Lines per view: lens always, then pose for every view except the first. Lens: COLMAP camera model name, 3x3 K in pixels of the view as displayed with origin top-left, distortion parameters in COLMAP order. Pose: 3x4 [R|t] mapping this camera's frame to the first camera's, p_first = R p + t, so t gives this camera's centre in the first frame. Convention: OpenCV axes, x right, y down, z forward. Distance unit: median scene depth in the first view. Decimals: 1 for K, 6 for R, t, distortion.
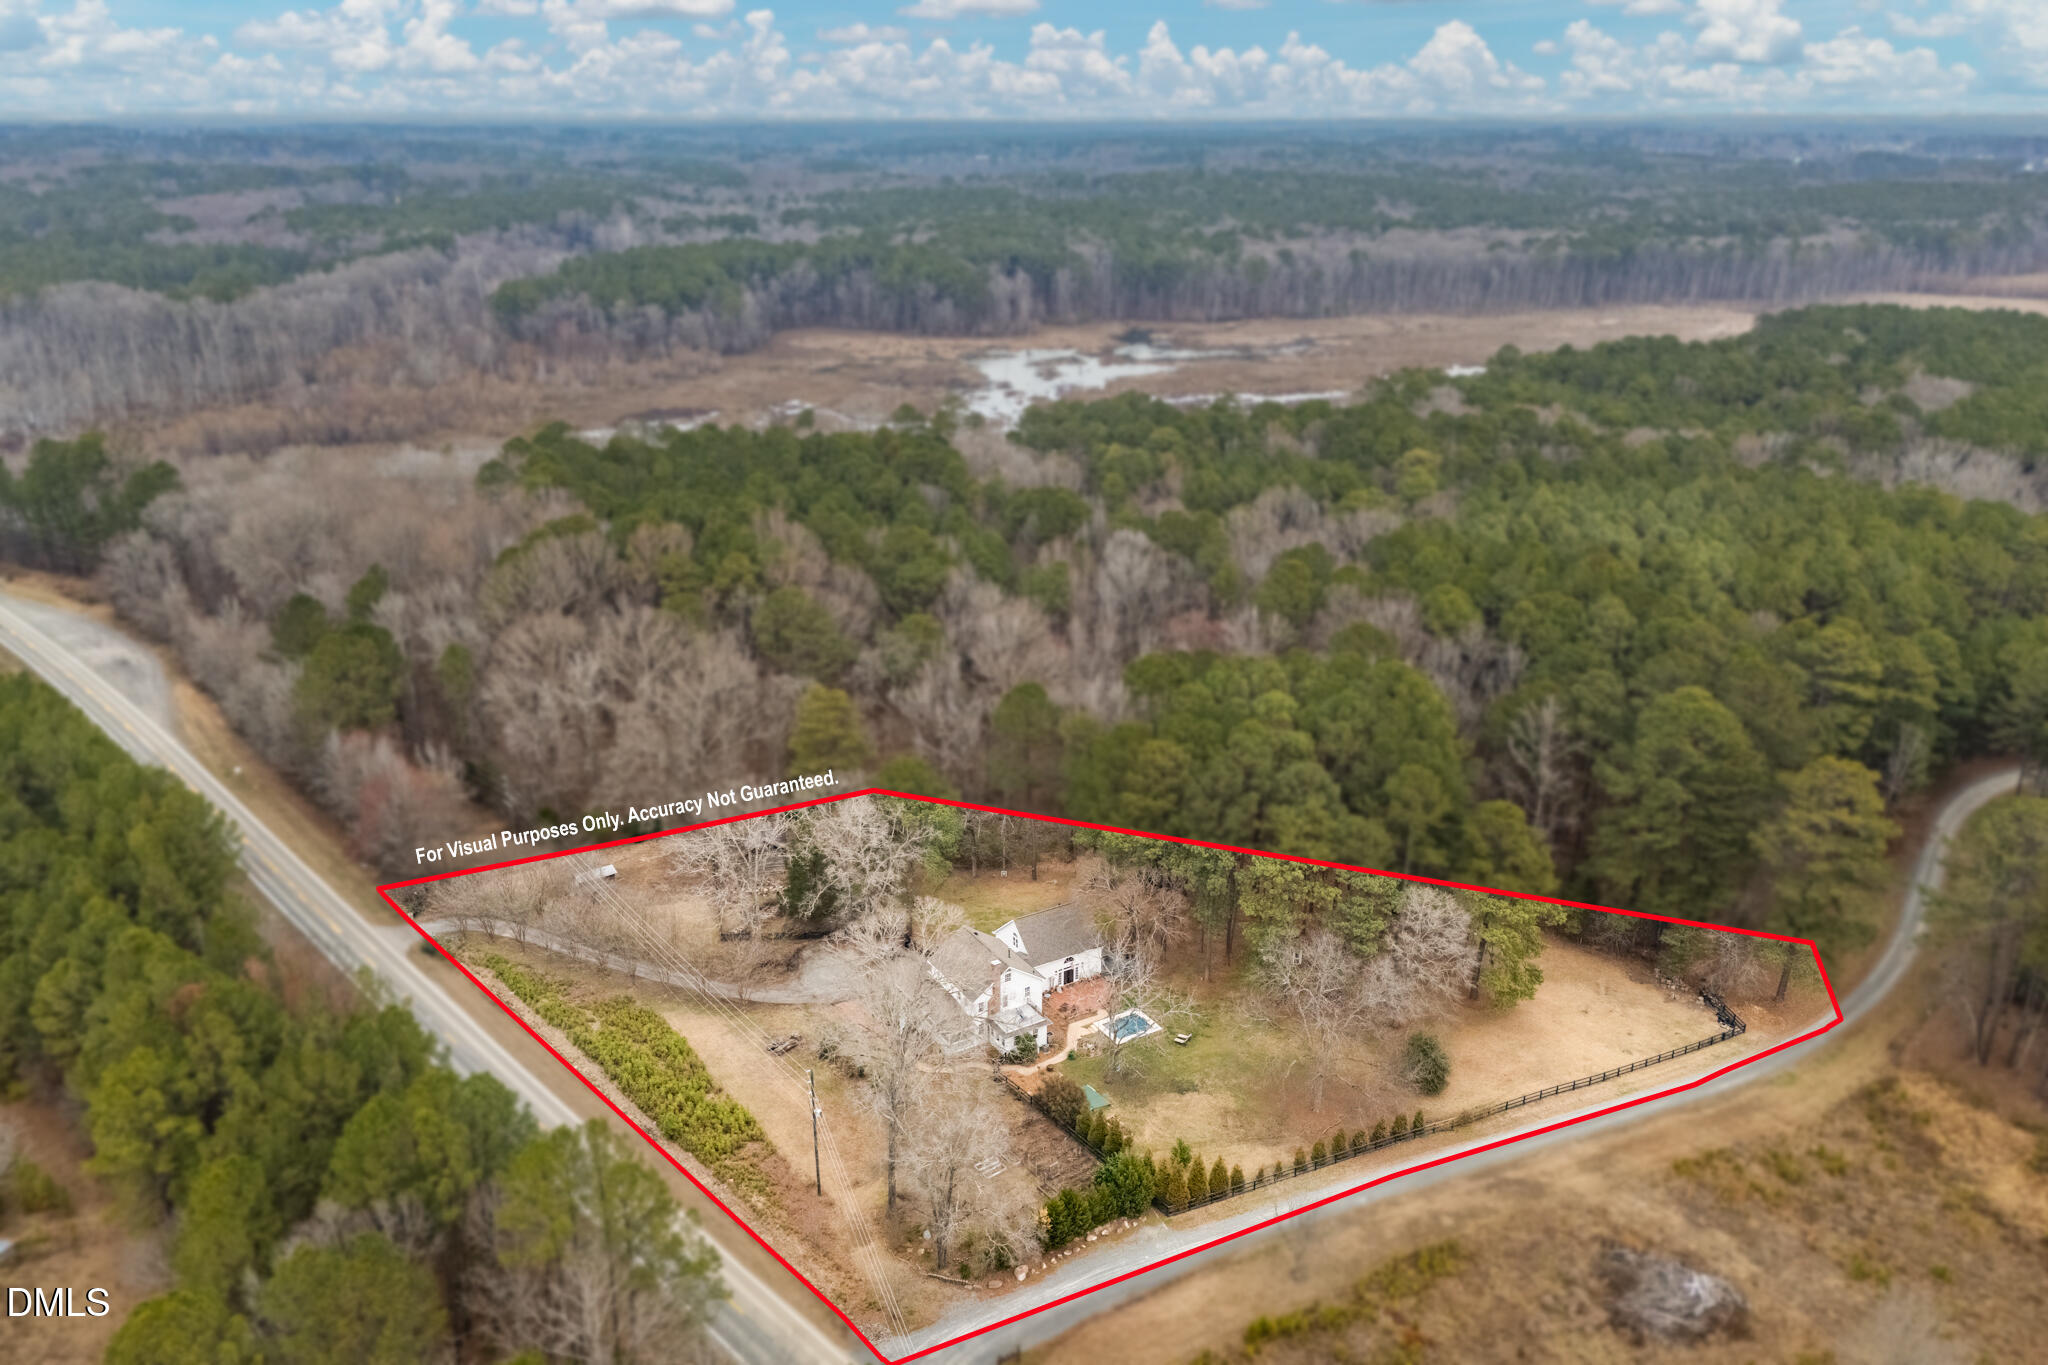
lens RADIAL K [[1422.2, 0, 1024.0], [0, 1422.2, 682.5], [0, 0, 1]] dist [0.095366, -0.119777]
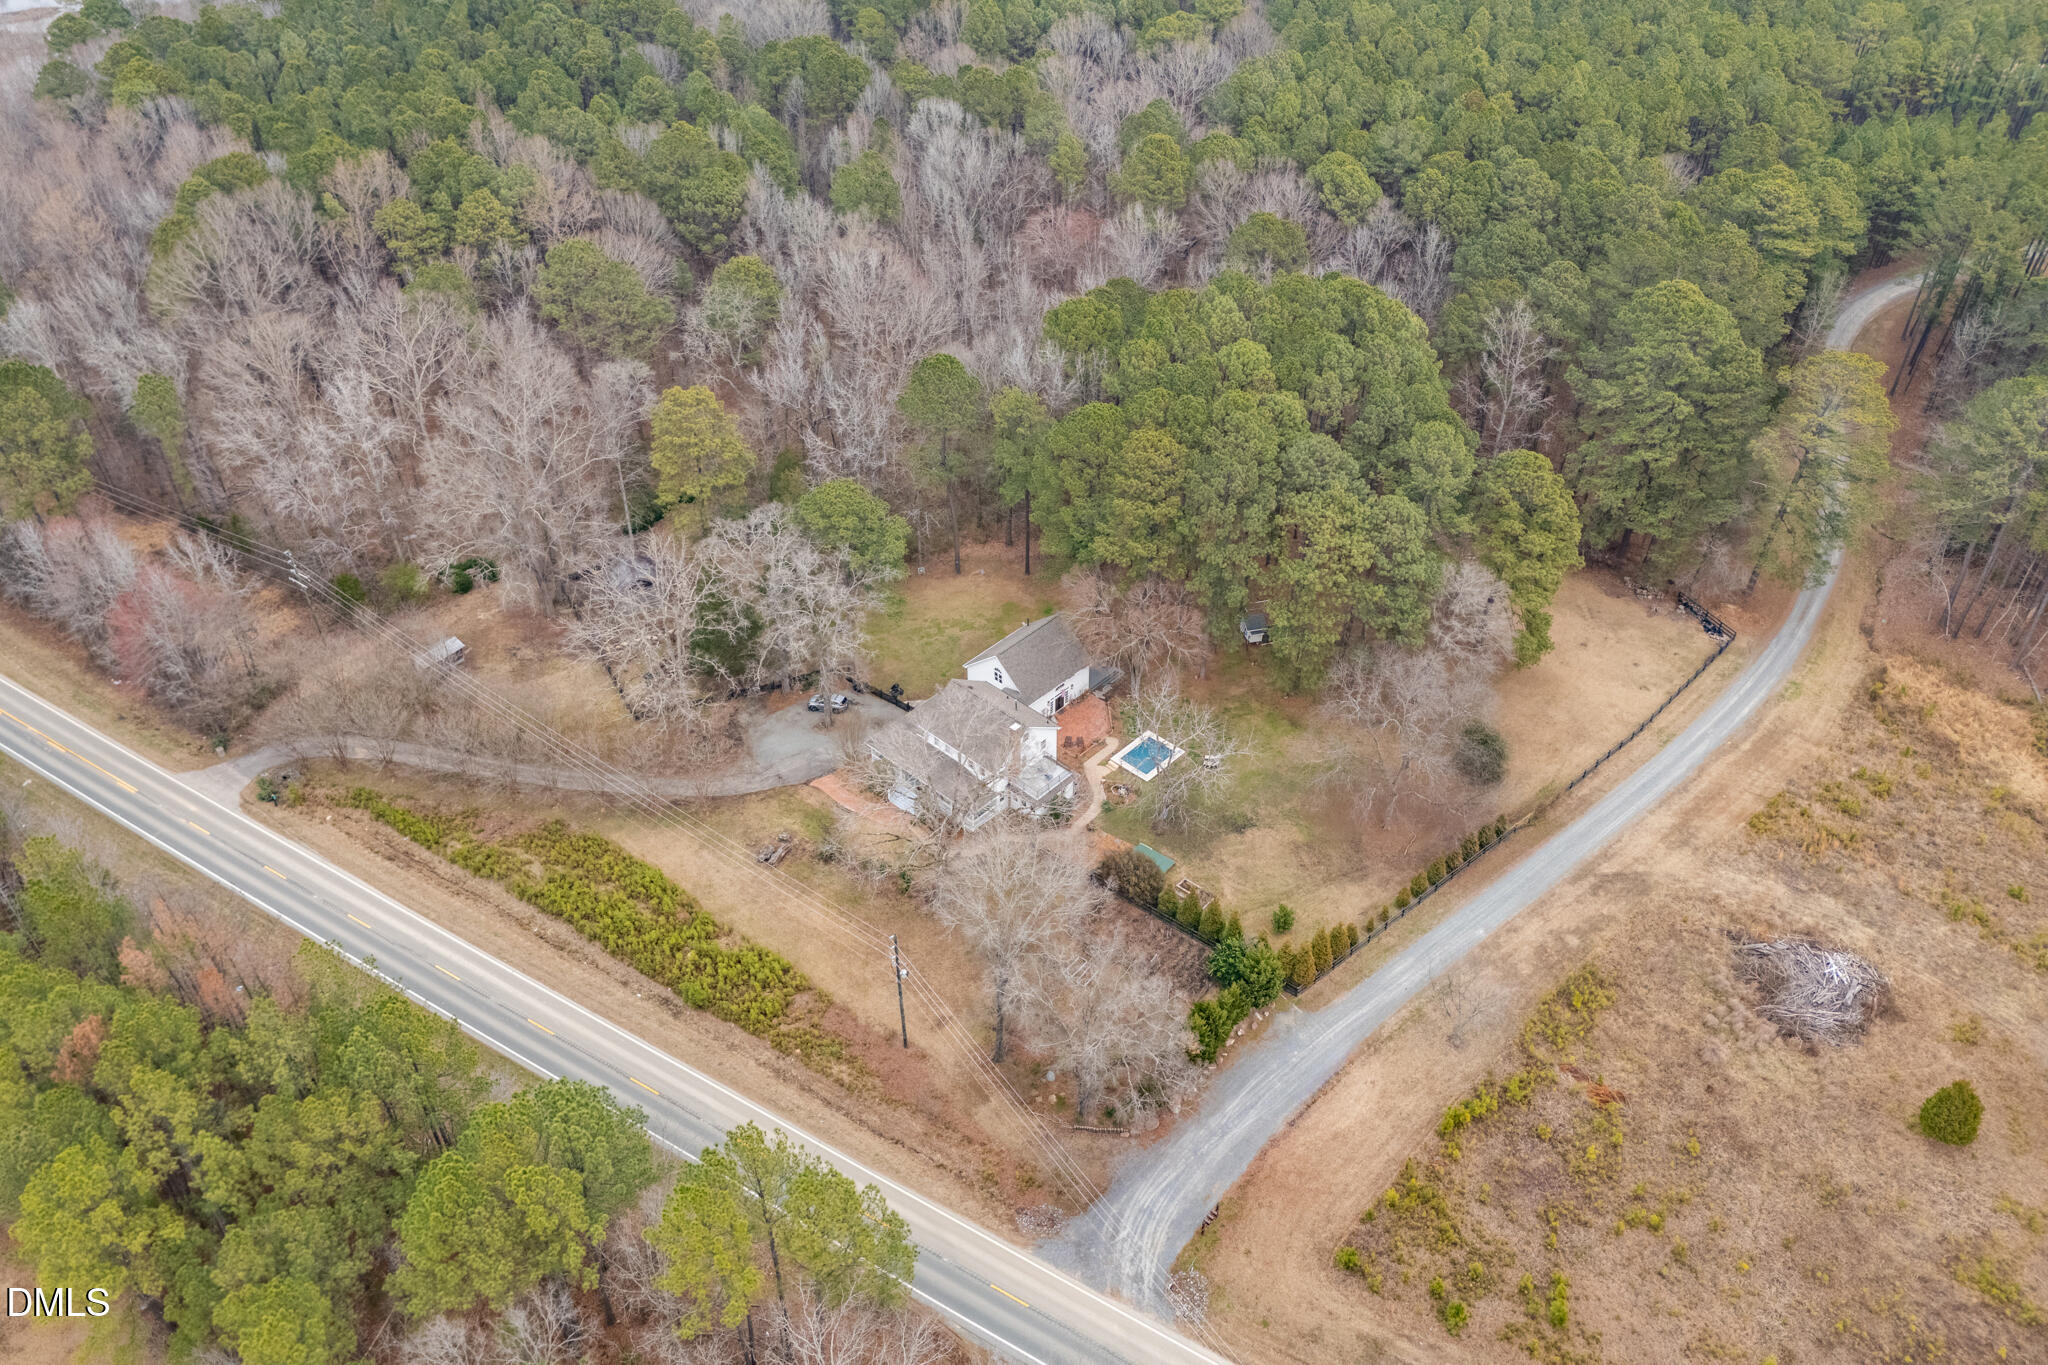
lens RADIAL K [[1462.0, 0, 1023.4], [0, 1462.0, 615.6], [0, 0, 1]] dist [0.077942, -0.086750]
pose [[0.968344, -0.160506, 0.191172, -0.168179], [0.100553, 0.951795, 0.289786, -0.120522], [-0.228469, -0.261389, 0.937805, 0.179303]]
